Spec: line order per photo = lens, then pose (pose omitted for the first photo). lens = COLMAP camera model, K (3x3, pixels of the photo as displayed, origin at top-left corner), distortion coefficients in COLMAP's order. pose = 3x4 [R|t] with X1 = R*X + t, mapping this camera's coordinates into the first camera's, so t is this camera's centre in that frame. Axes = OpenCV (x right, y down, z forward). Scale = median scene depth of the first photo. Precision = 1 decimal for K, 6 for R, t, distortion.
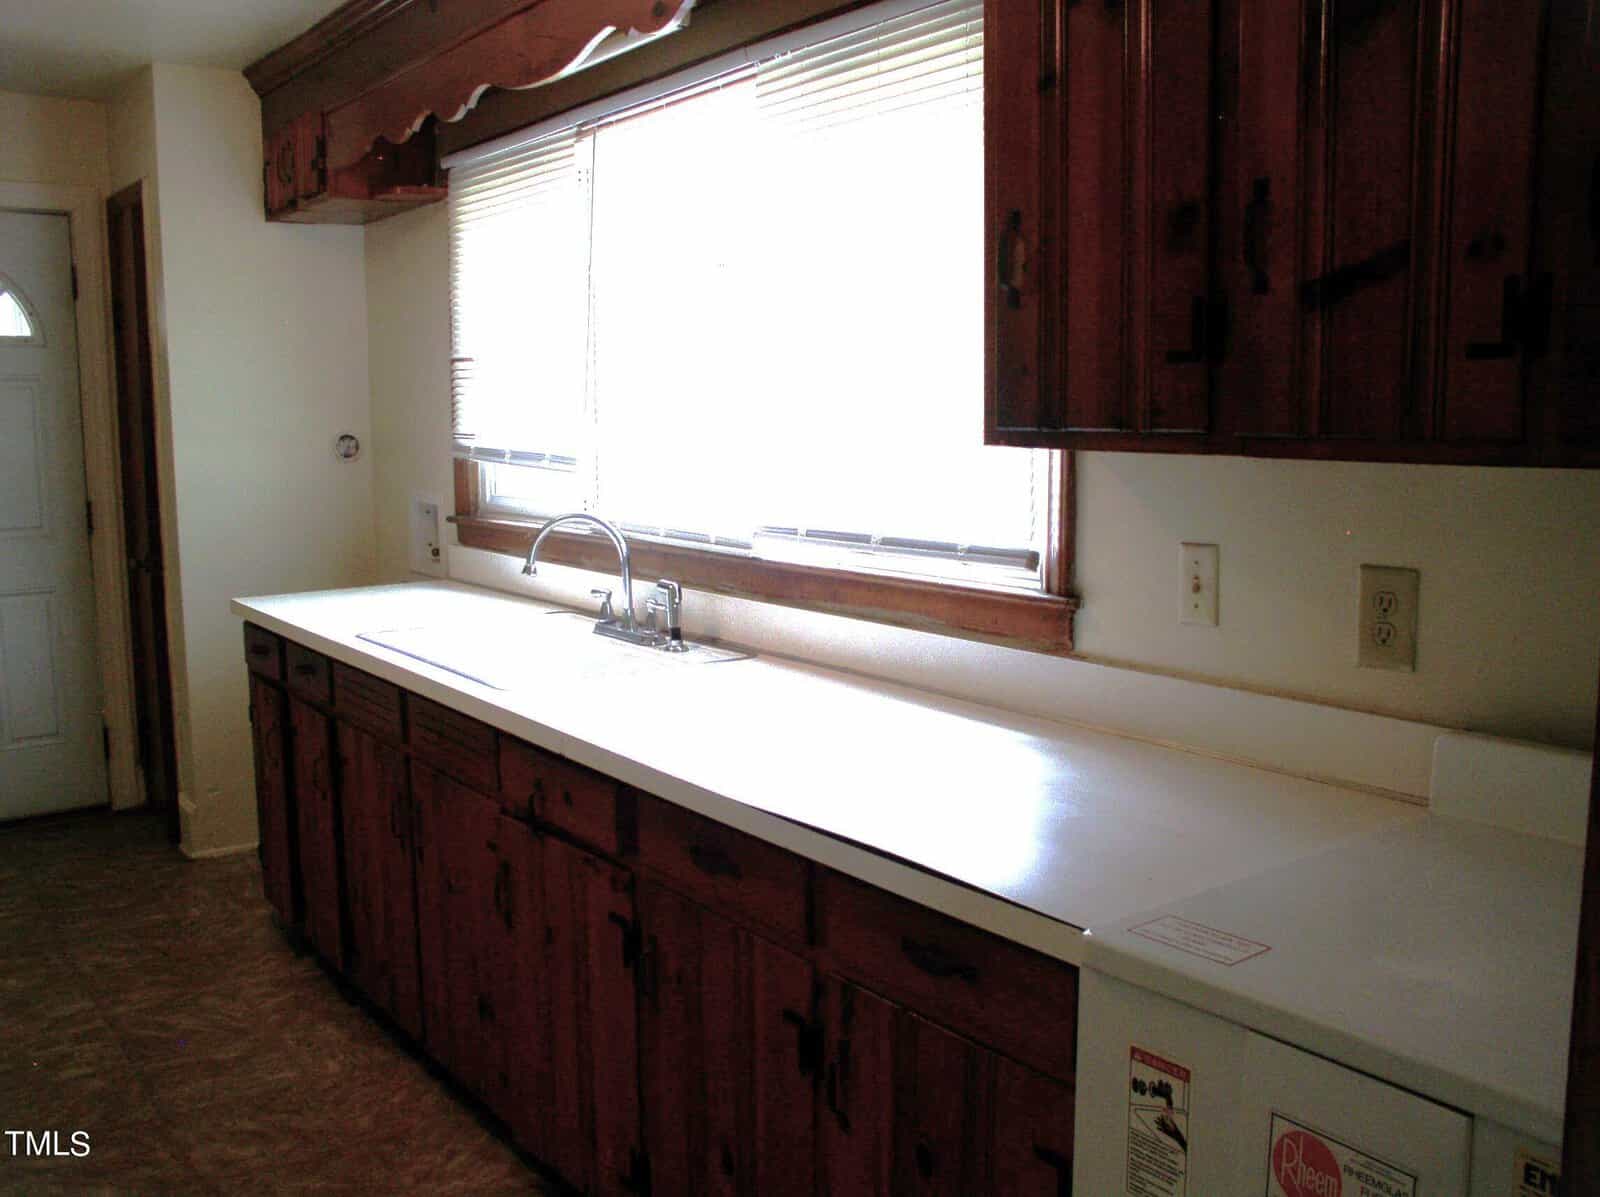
lens RADIAL K [[1450.2, 0, 800.0], [0, 1450.2, 598.5], [0, 0, 1]] dist [-0.201069, 0.211341]
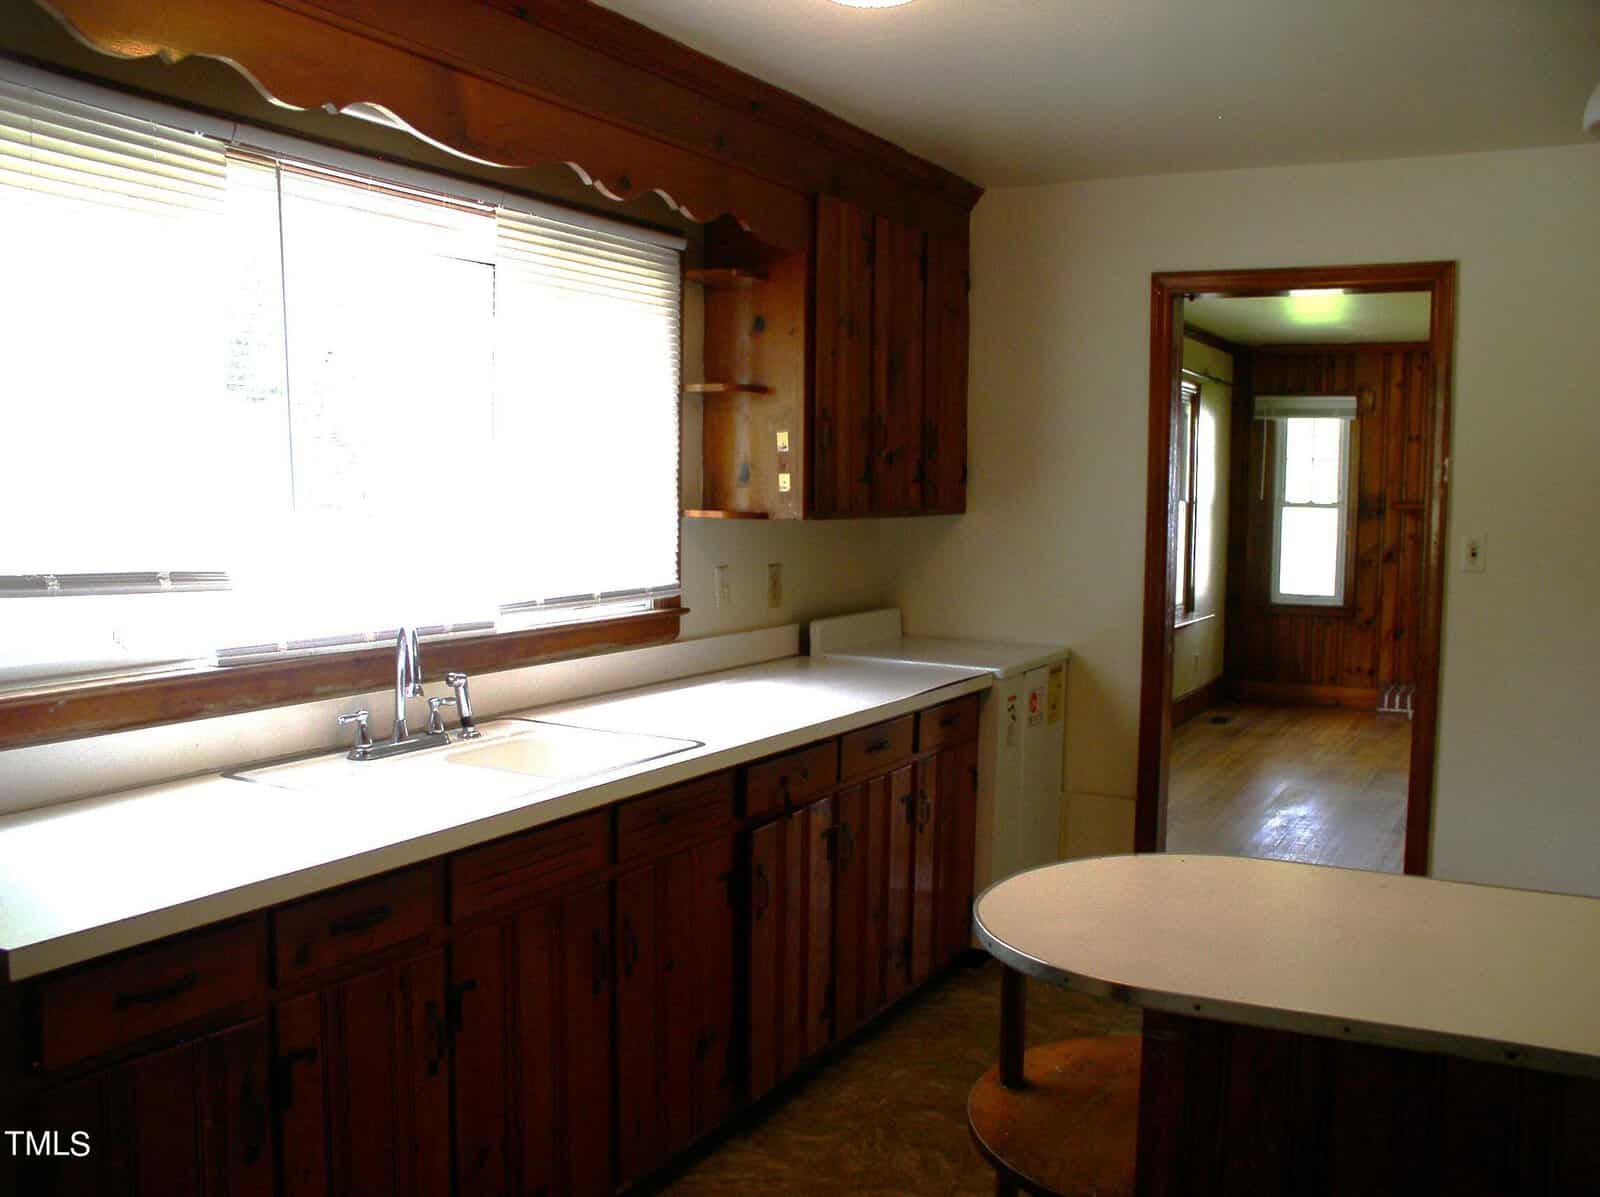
lens RADIAL K [[1450.2, 0, 800.0], [0, 1450.2, 598.5], [0, 0, 1]] dist [-0.201069, 0.211341]
pose [[-0.413949, -0.072247, 0.907429, -1.210020], [0.112843, 0.985084, 0.129906, -0.184221], [-0.903279, 0.156171, -0.399622, 1.292386]]
